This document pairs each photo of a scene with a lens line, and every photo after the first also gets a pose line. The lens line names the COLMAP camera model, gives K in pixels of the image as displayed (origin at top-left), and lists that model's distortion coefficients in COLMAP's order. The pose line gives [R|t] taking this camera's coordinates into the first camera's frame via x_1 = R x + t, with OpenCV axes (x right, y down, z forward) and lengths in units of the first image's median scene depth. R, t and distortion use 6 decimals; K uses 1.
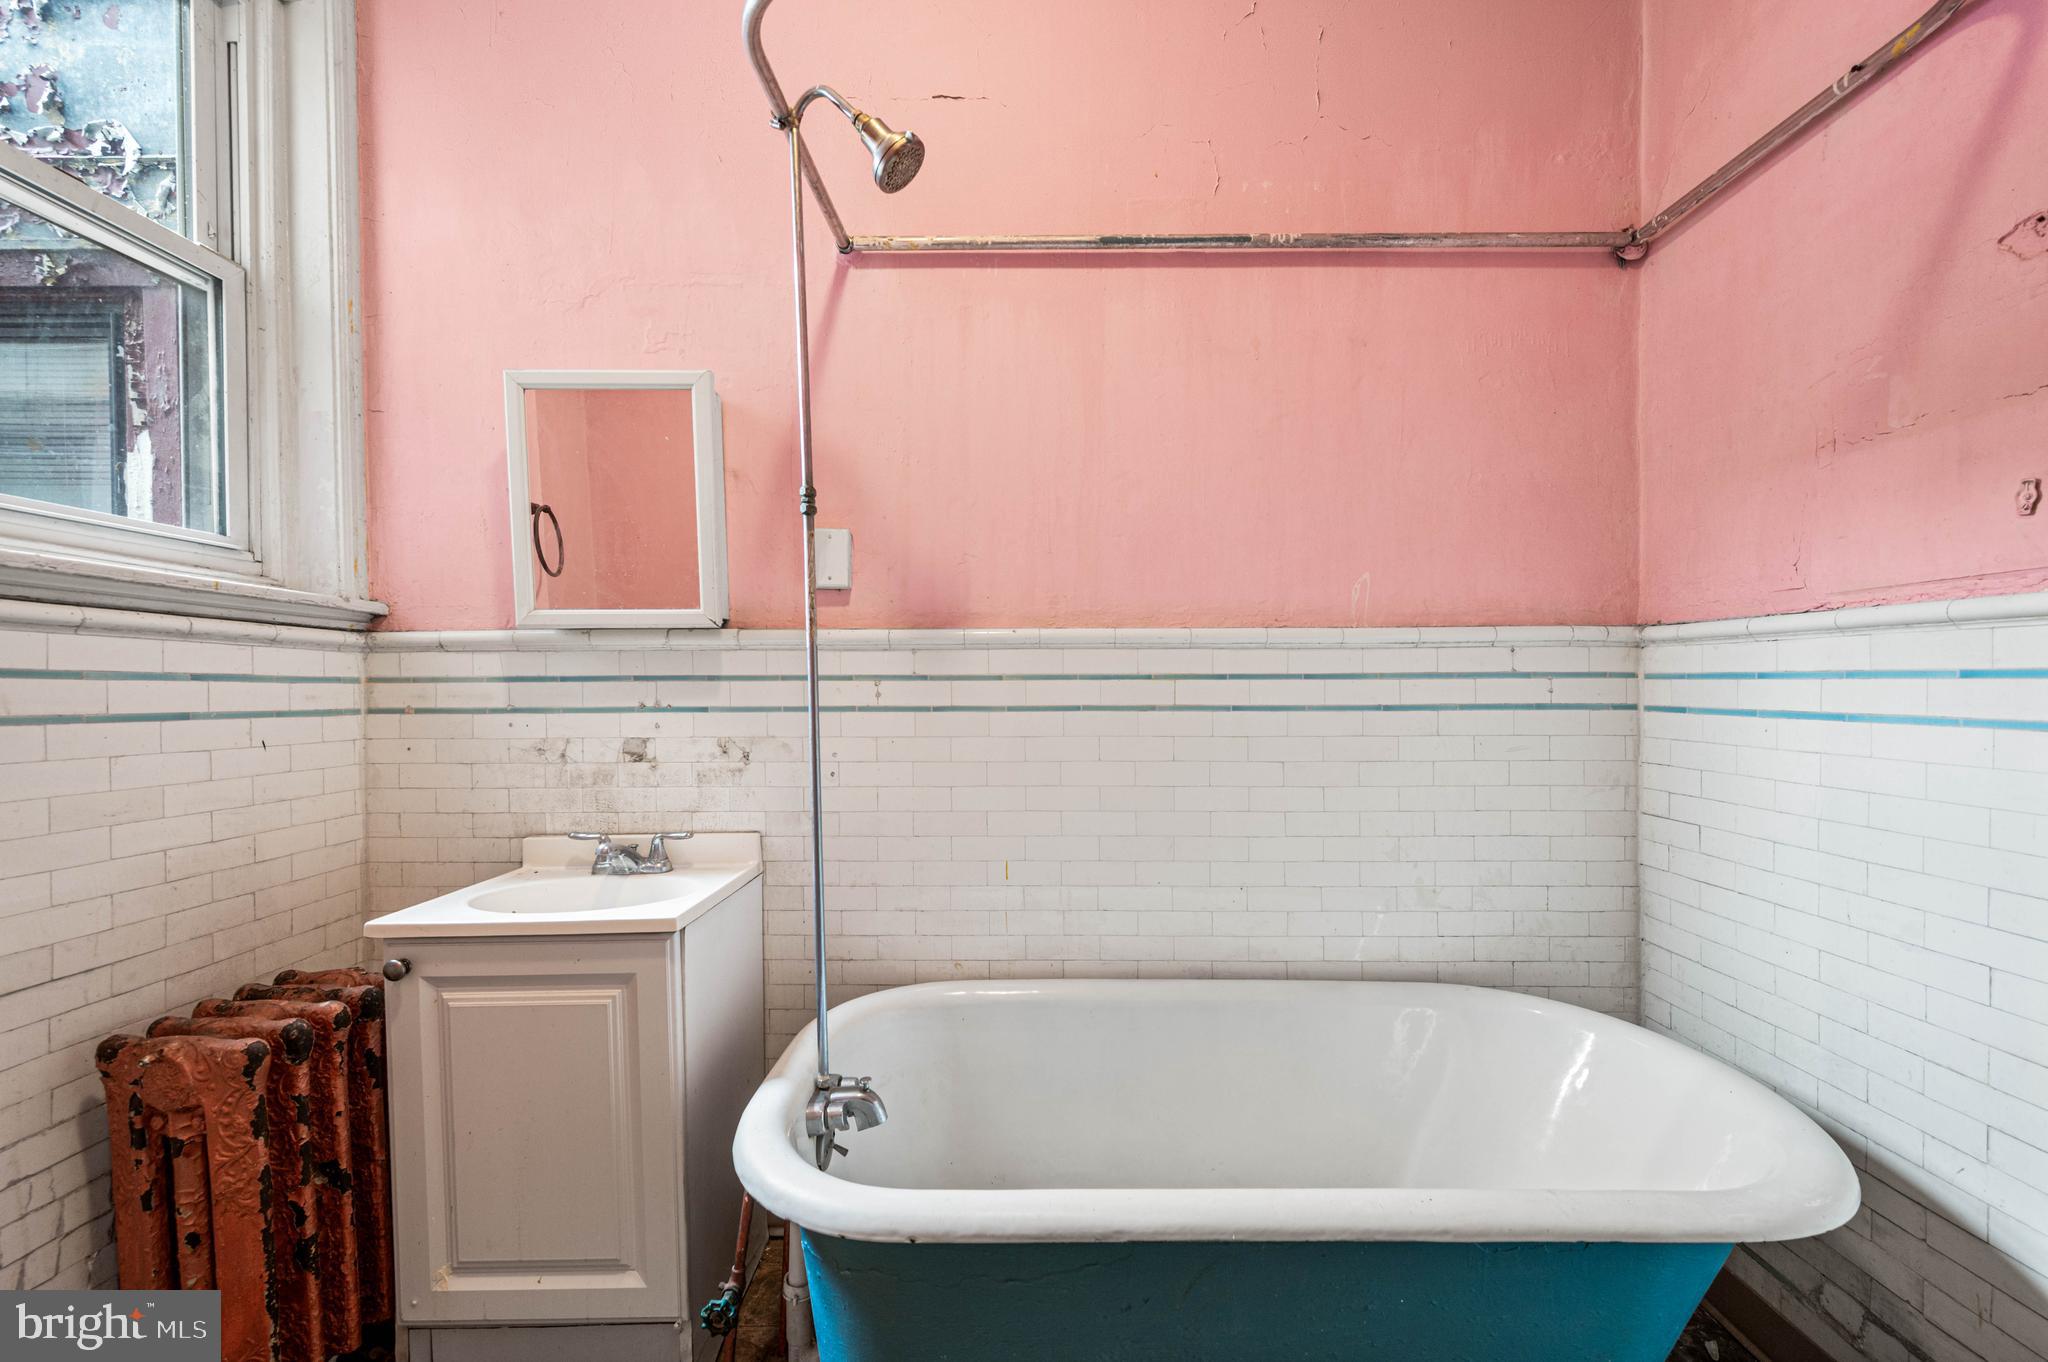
lens RADIAL K [[819.0, 0, 1033.4], [0, 819.0, 688.1], [0, 0, 1]] dist [-0.001677, 0.000098]
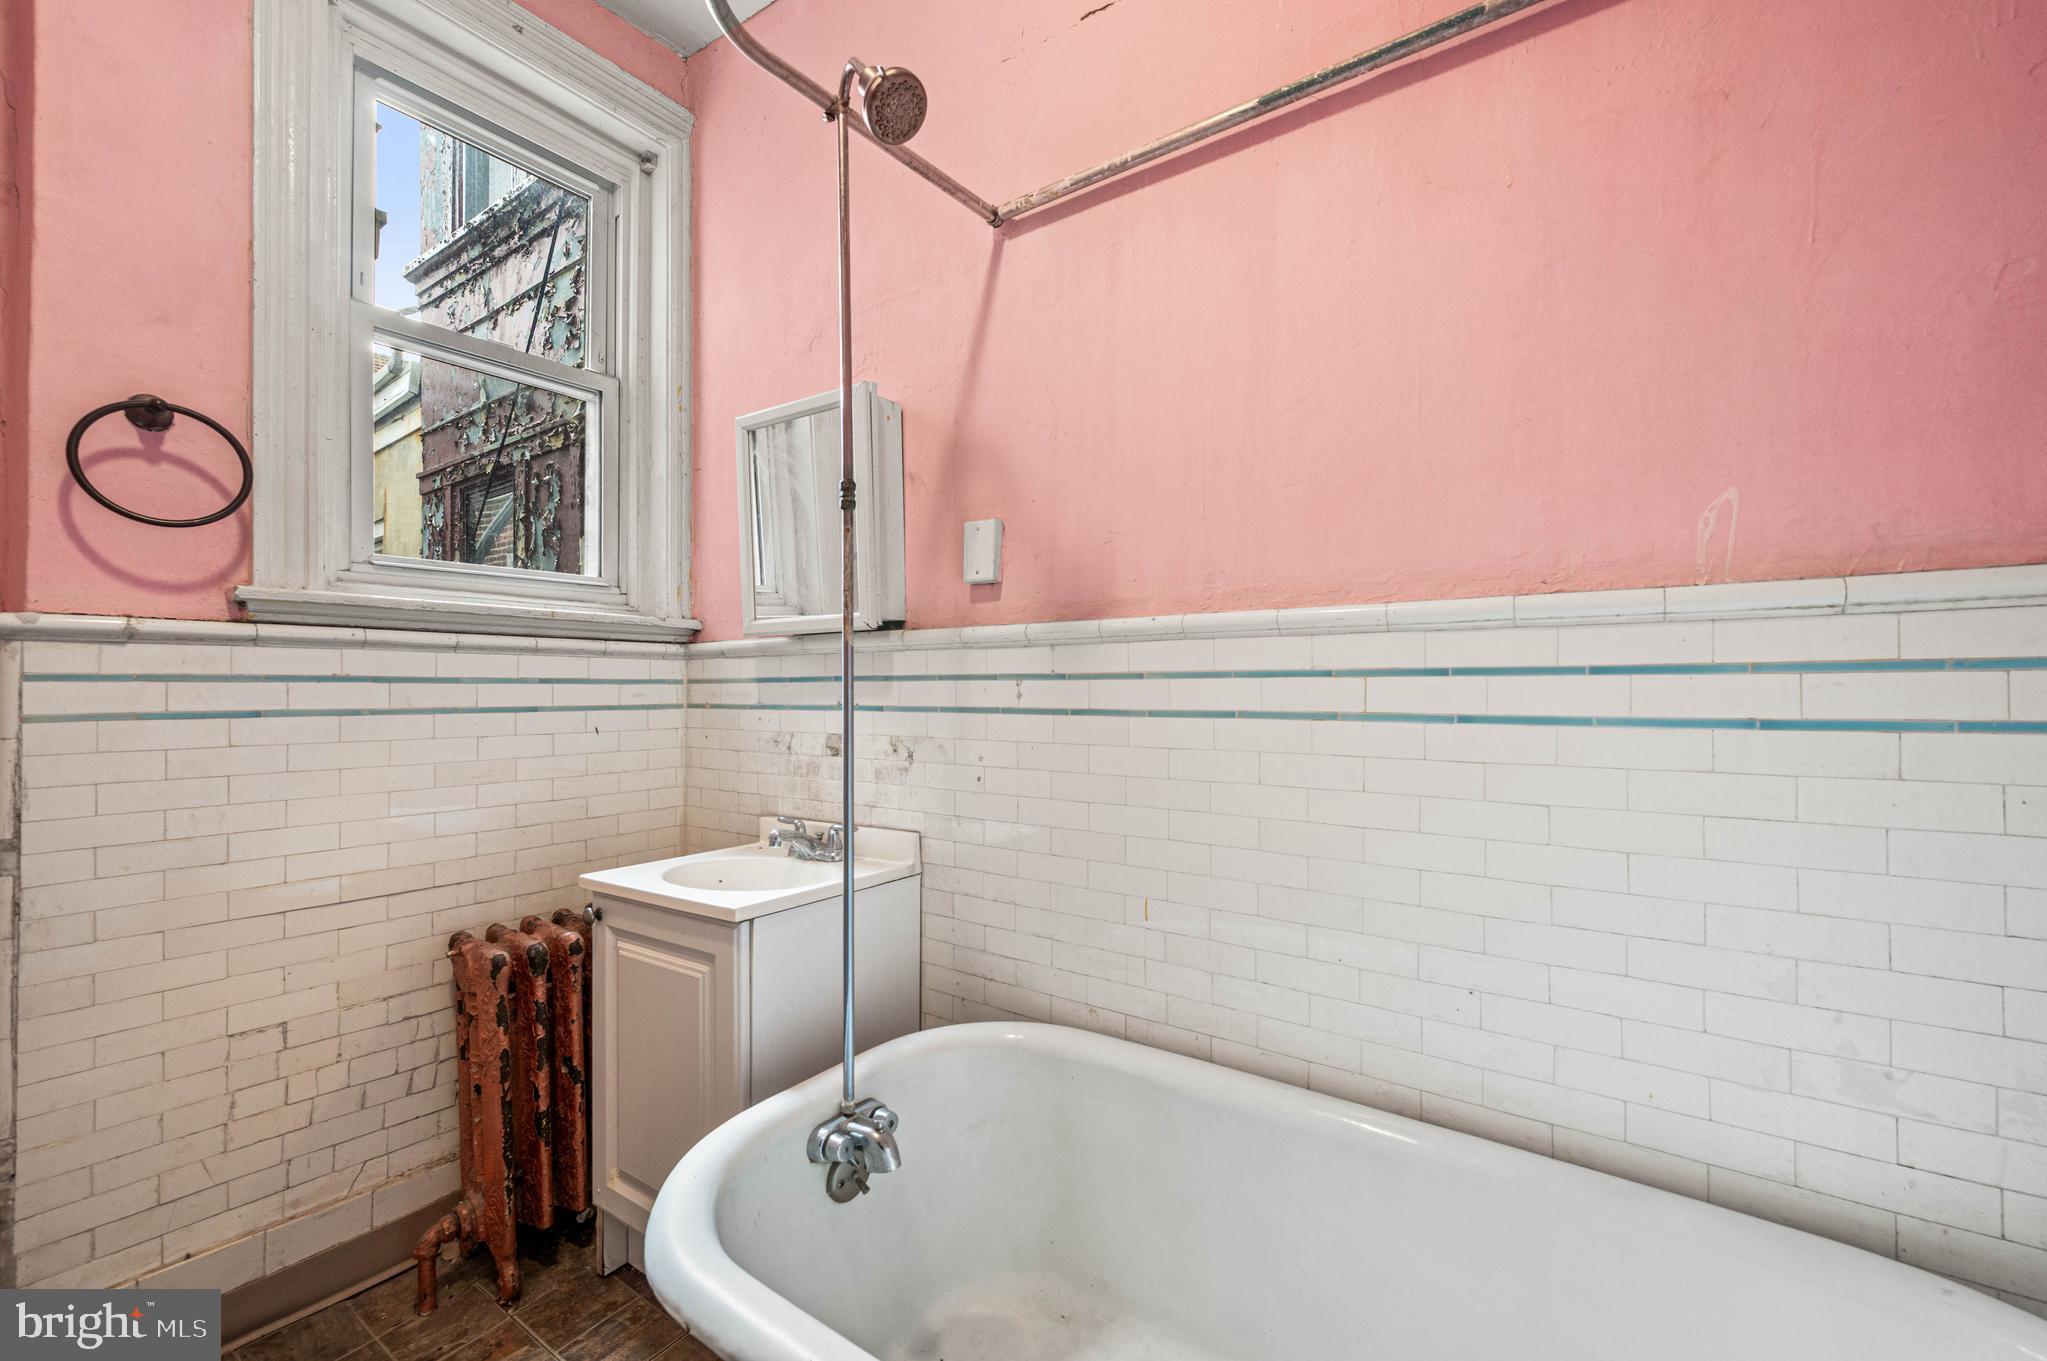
lens RADIAL K [[814.5, 0, 1092.6], [0, 814.5, 675.5], [0, 0, 1]] dist [-0.001788, -0.000182]
pose [[0.821148, -0.006845, -0.570675, 0.413572], [0.002451, 0.999961, -0.008468, -0.006525], [0.570710, 0.005555, 0.821133, 0.311604]]
